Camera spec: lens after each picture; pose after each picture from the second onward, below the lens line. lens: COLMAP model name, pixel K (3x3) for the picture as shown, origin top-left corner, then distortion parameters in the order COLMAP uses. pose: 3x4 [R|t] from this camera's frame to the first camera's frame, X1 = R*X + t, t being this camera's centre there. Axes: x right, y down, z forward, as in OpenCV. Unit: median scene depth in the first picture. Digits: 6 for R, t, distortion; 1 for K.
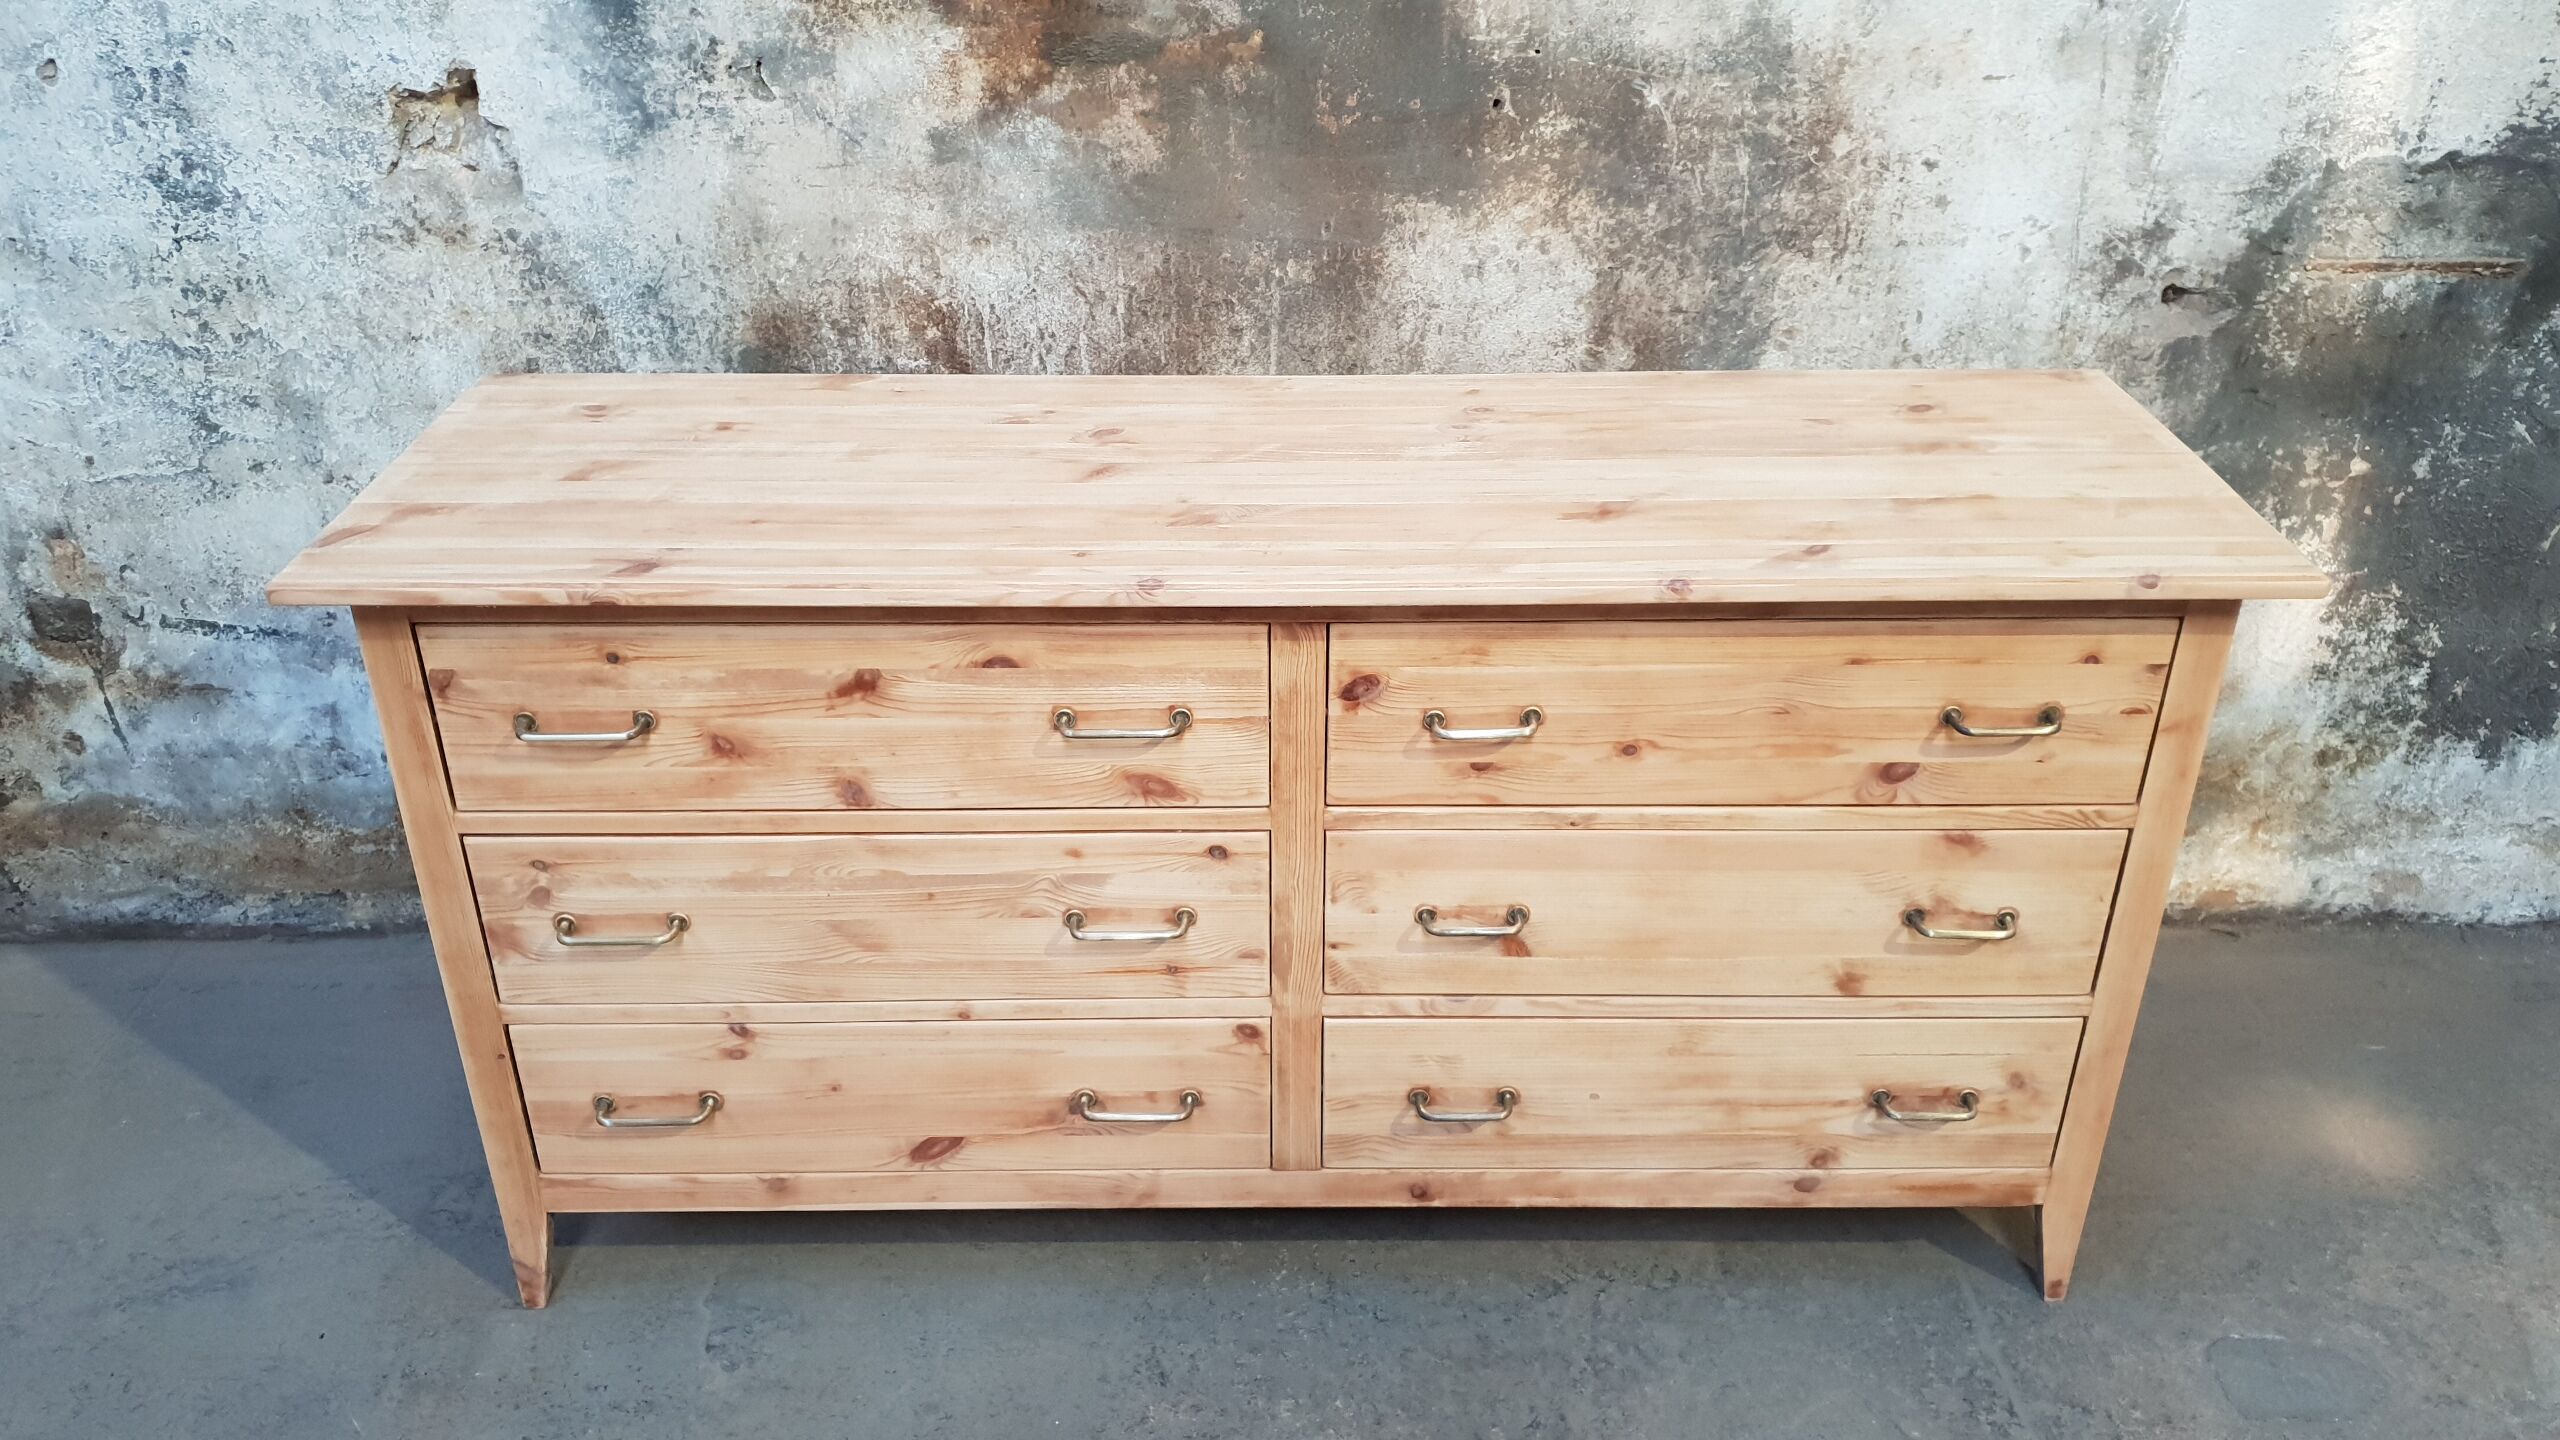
lens RADIAL K [[2010.5, 0, 1283.6], [0, 2010.5, 719.7], [0, 0, 1]] dist [0.007222, 0.010692]
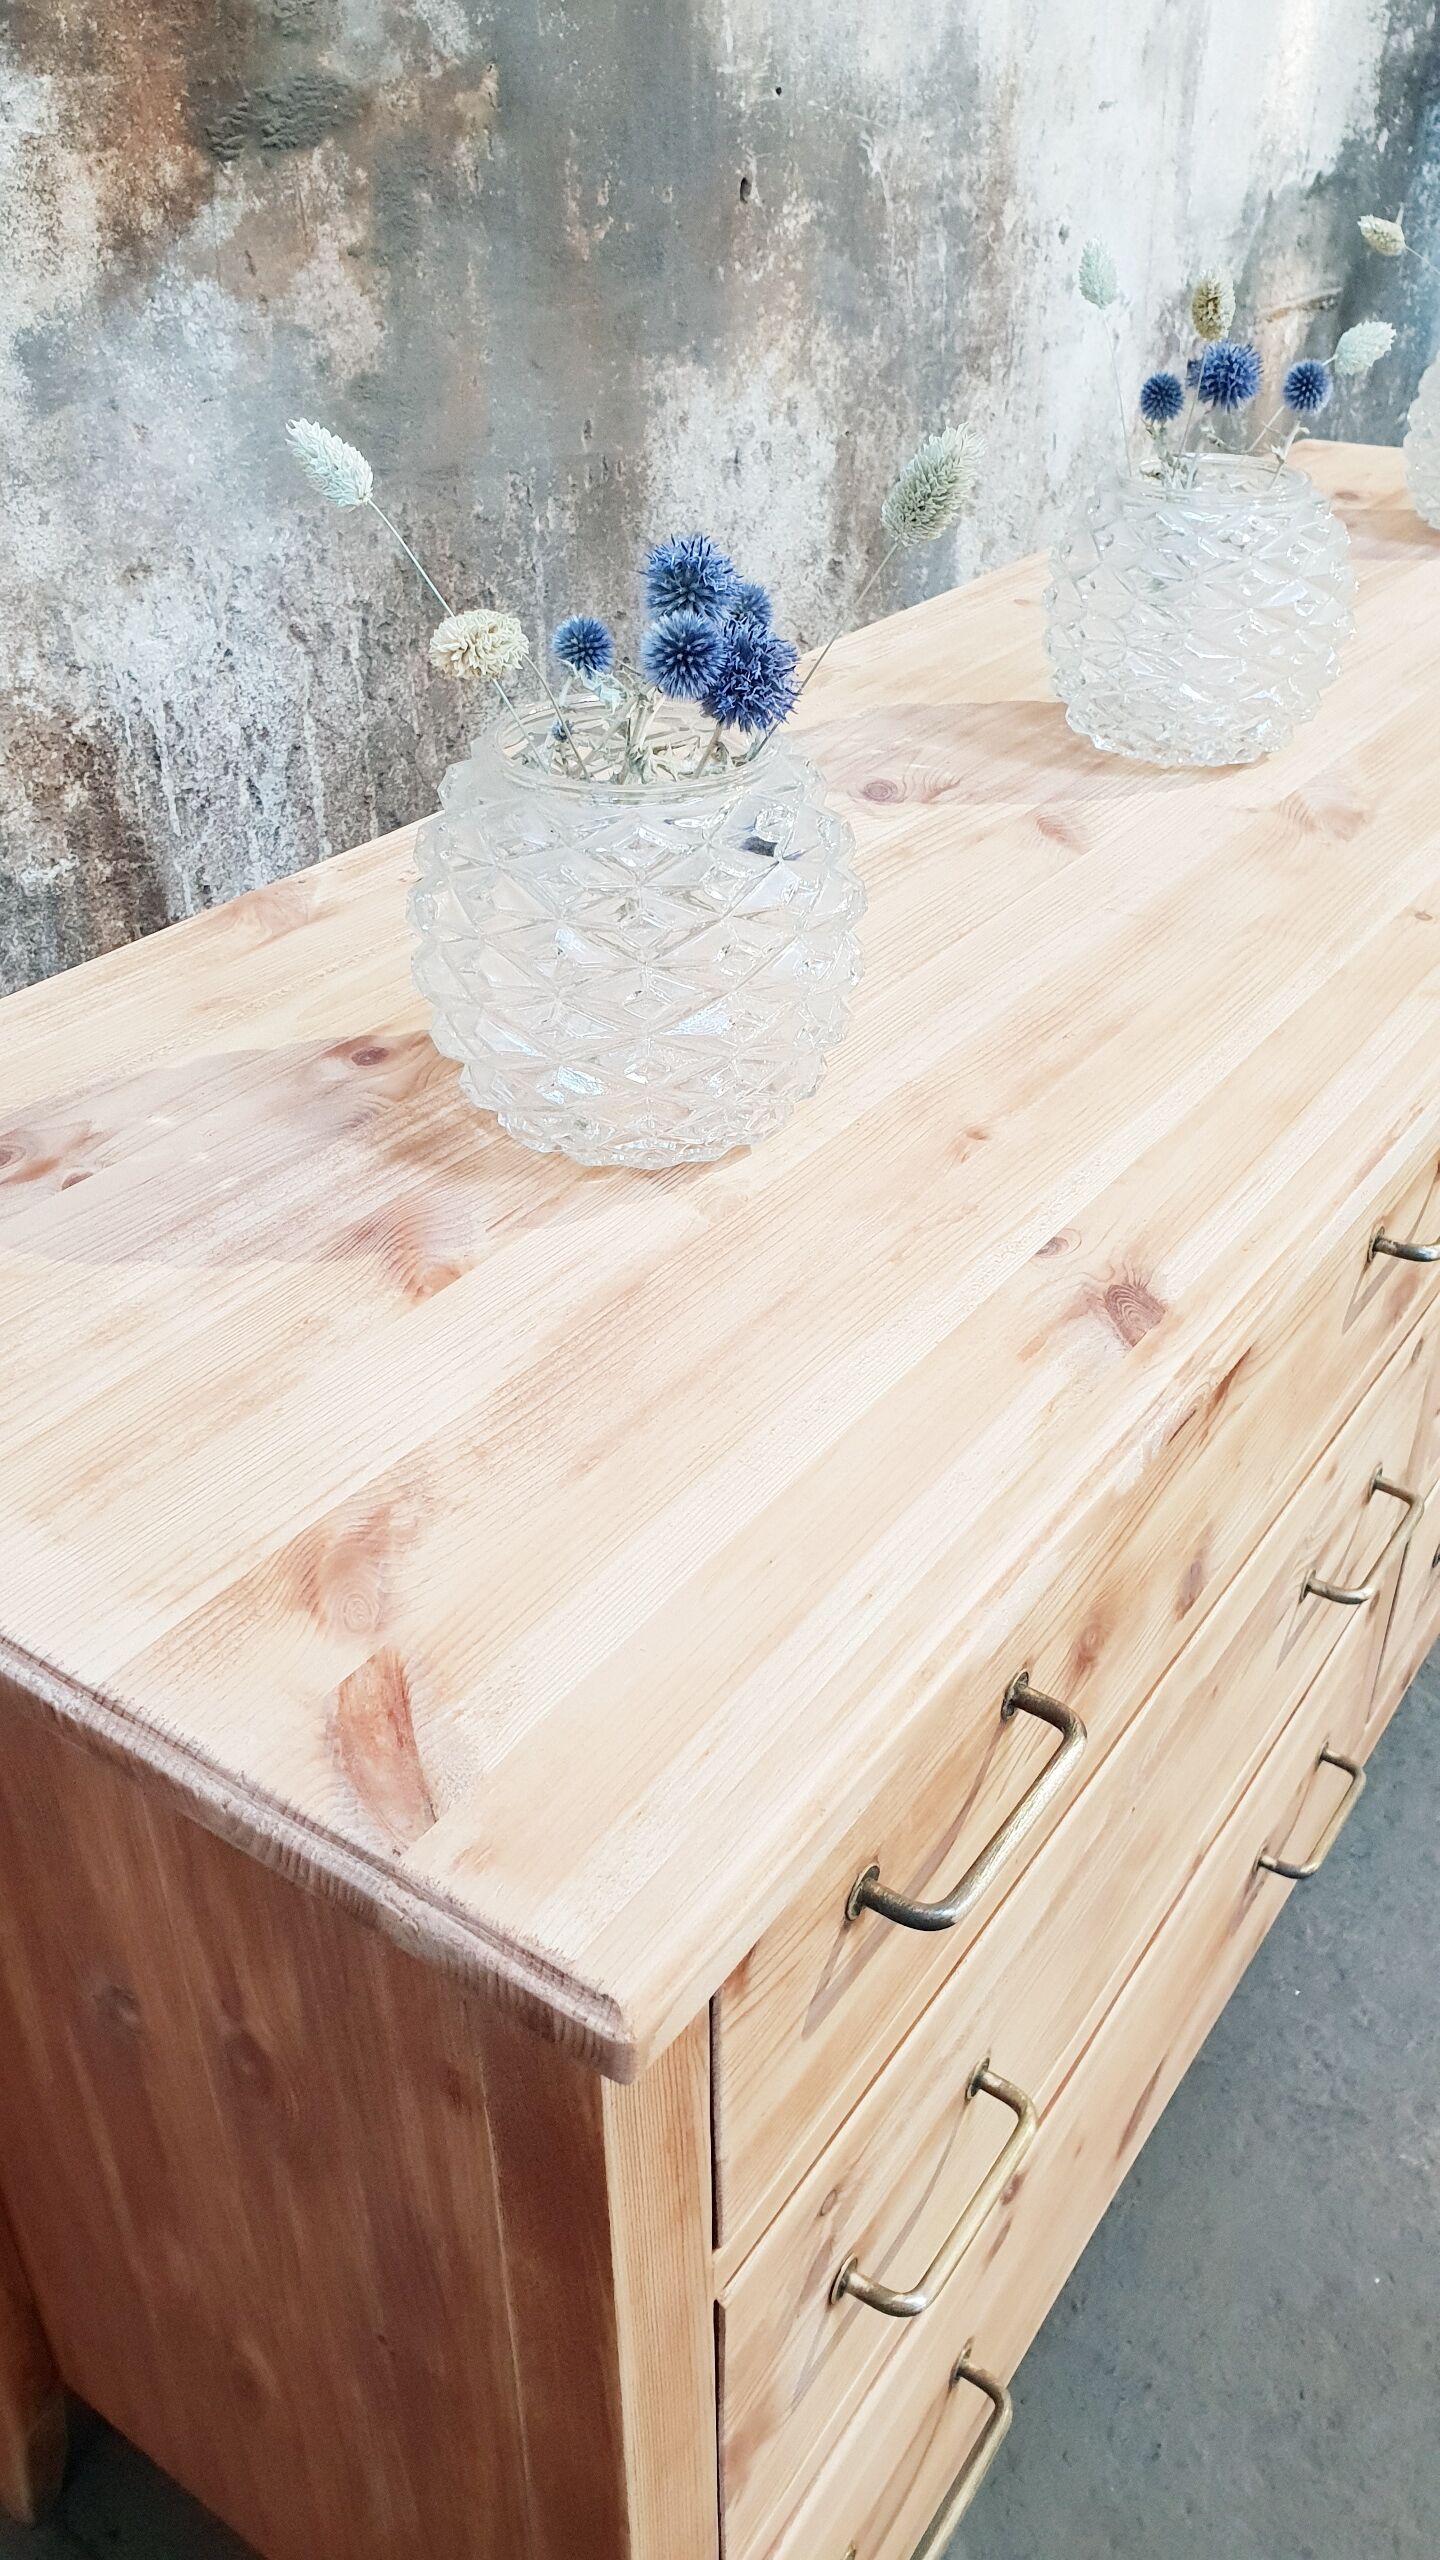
lens RADIAL K [[2010.5, 0, 755.7], [0, 2010.5, 1263.9], [0, 0, 1]] dist [0.007222, 0.010692]
pose [[0.588245, -0.435751, 0.681240, -0.465150], [0.391625, 0.890537, 0.231462, -0.144227], [-0.707529, 0.130634, 0.694505, 0.582418]]
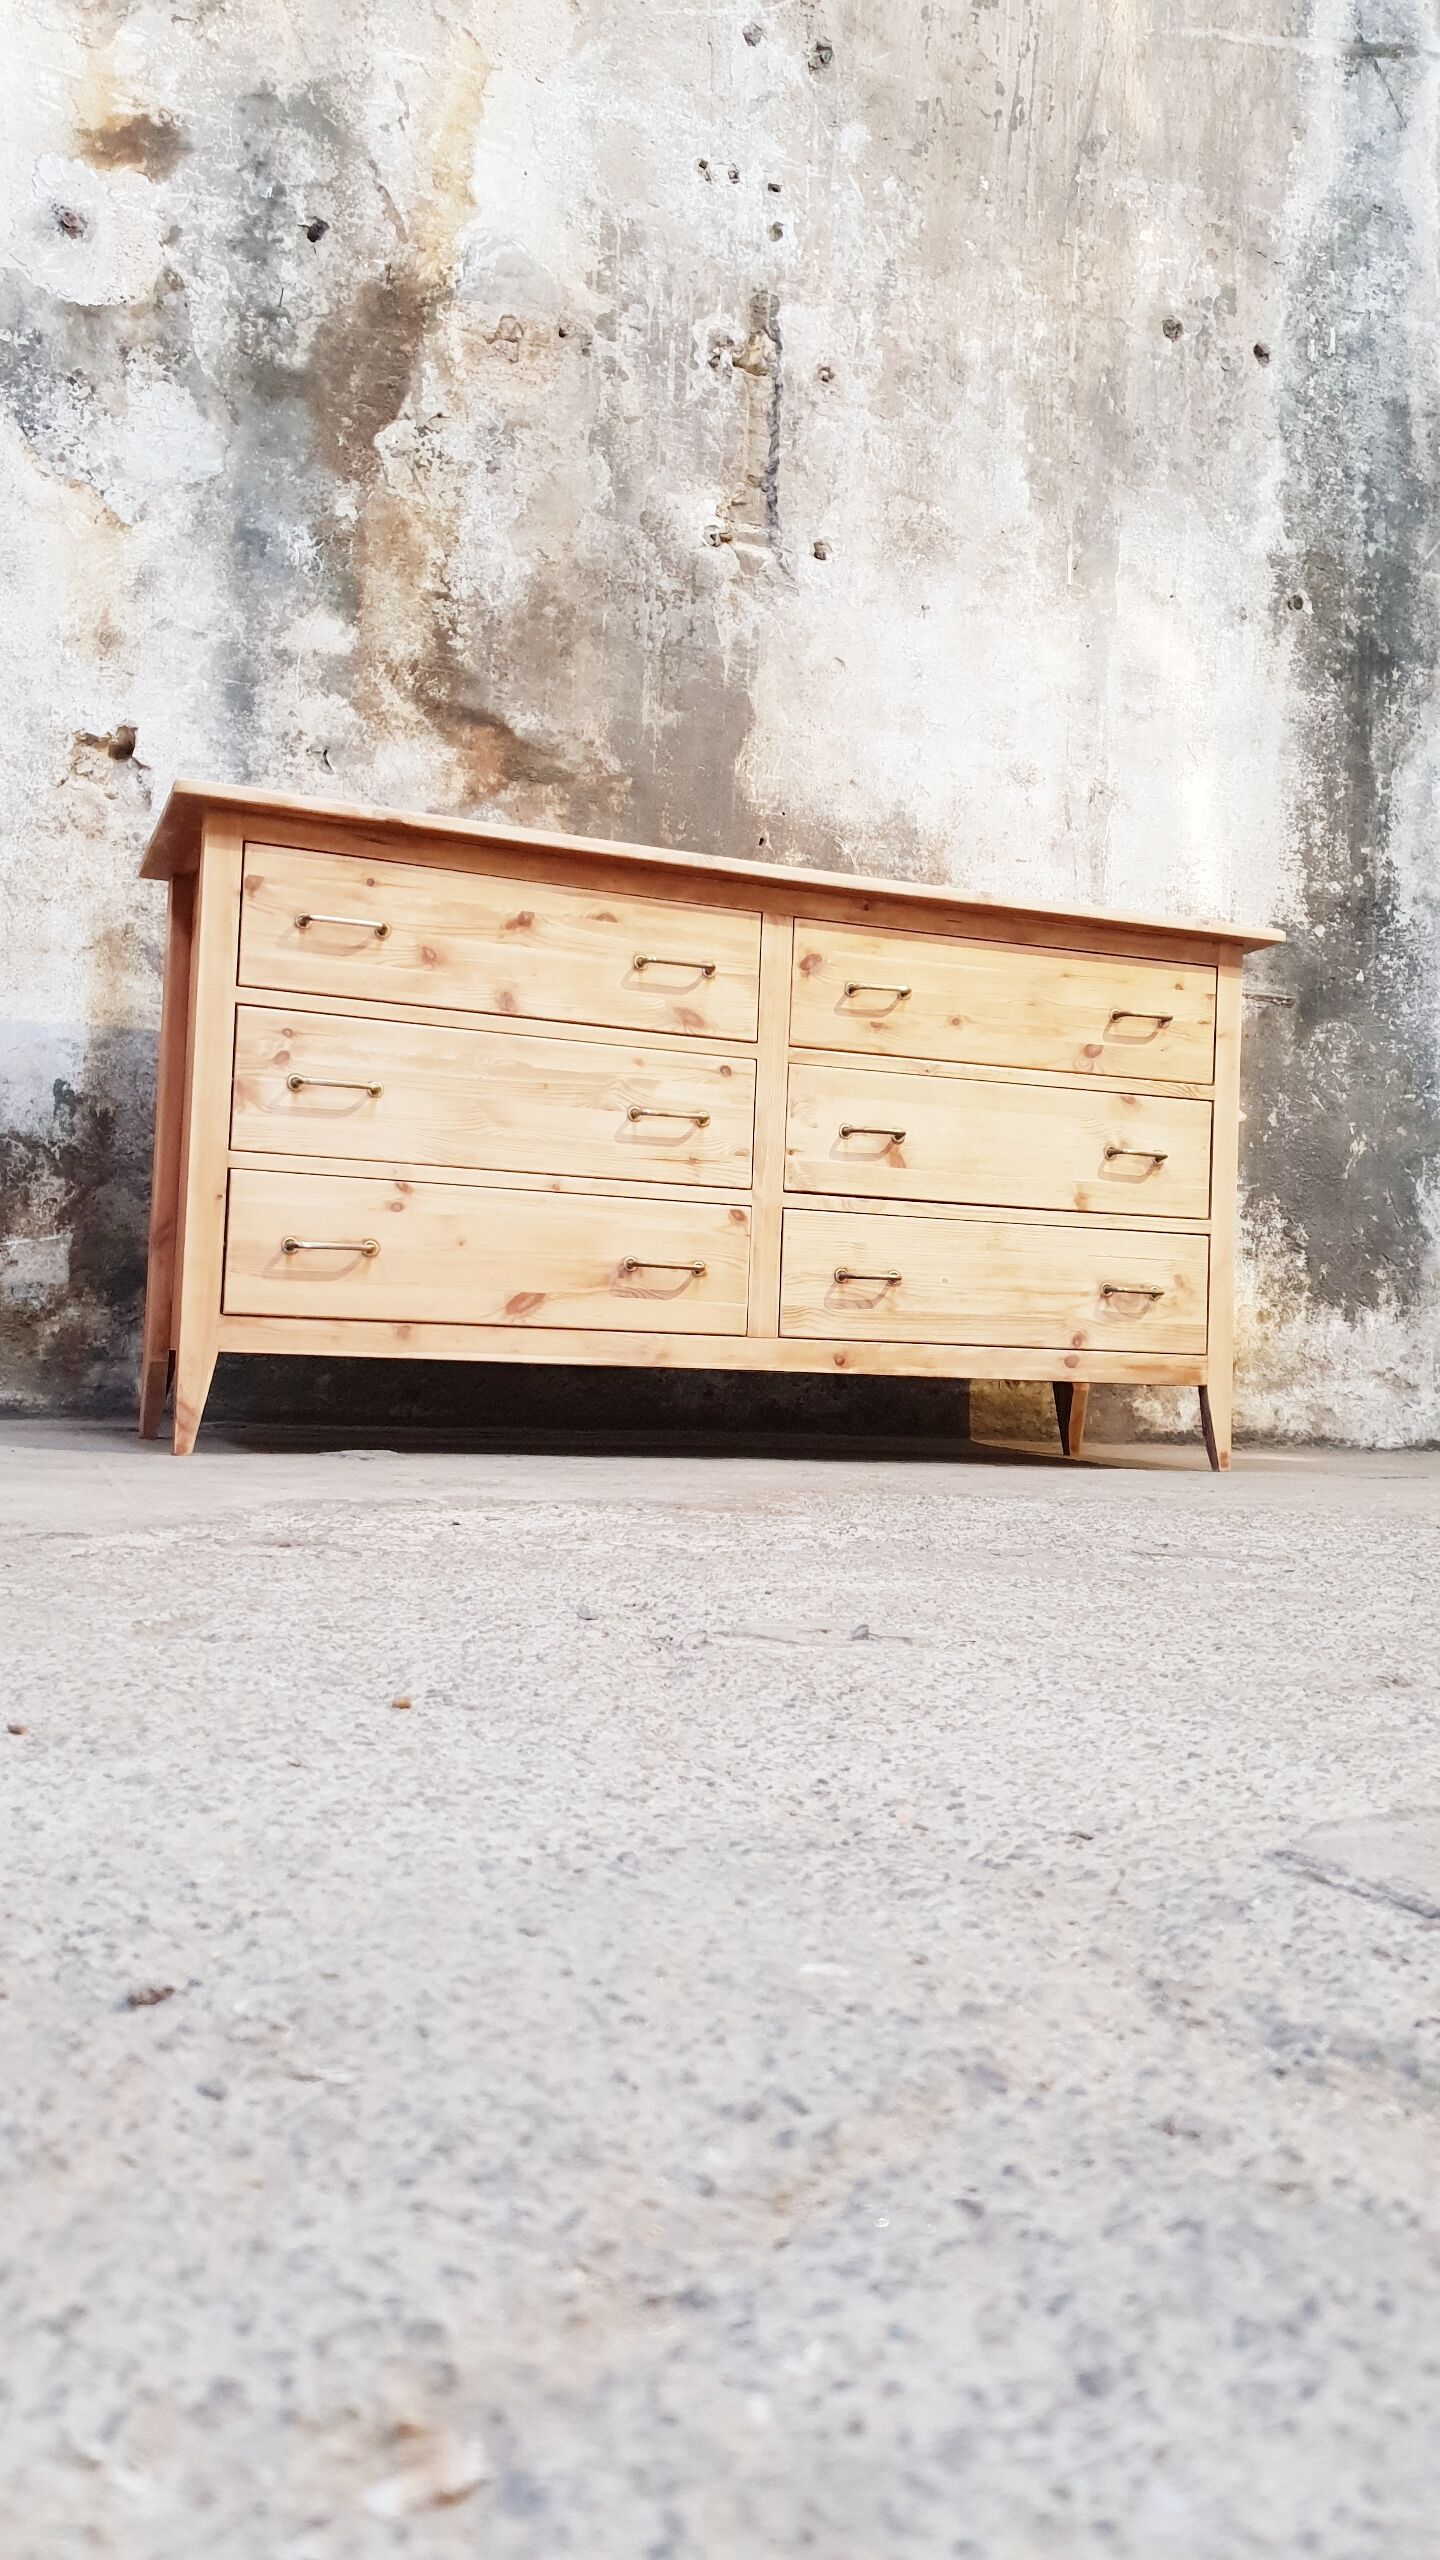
lens RADIAL K [[2010.5, 0, 763.9], [0, 2010.5, 1258.8], [0, 0, 1]] dist [0.007222, 0.010692]
pose [[0.934967, 0.050818, 0.351076, -0.453694], [0.139968, 0.856538, -0.496741, 0.810345], [-0.325954, 0.513576, 0.793722, -0.150873]]
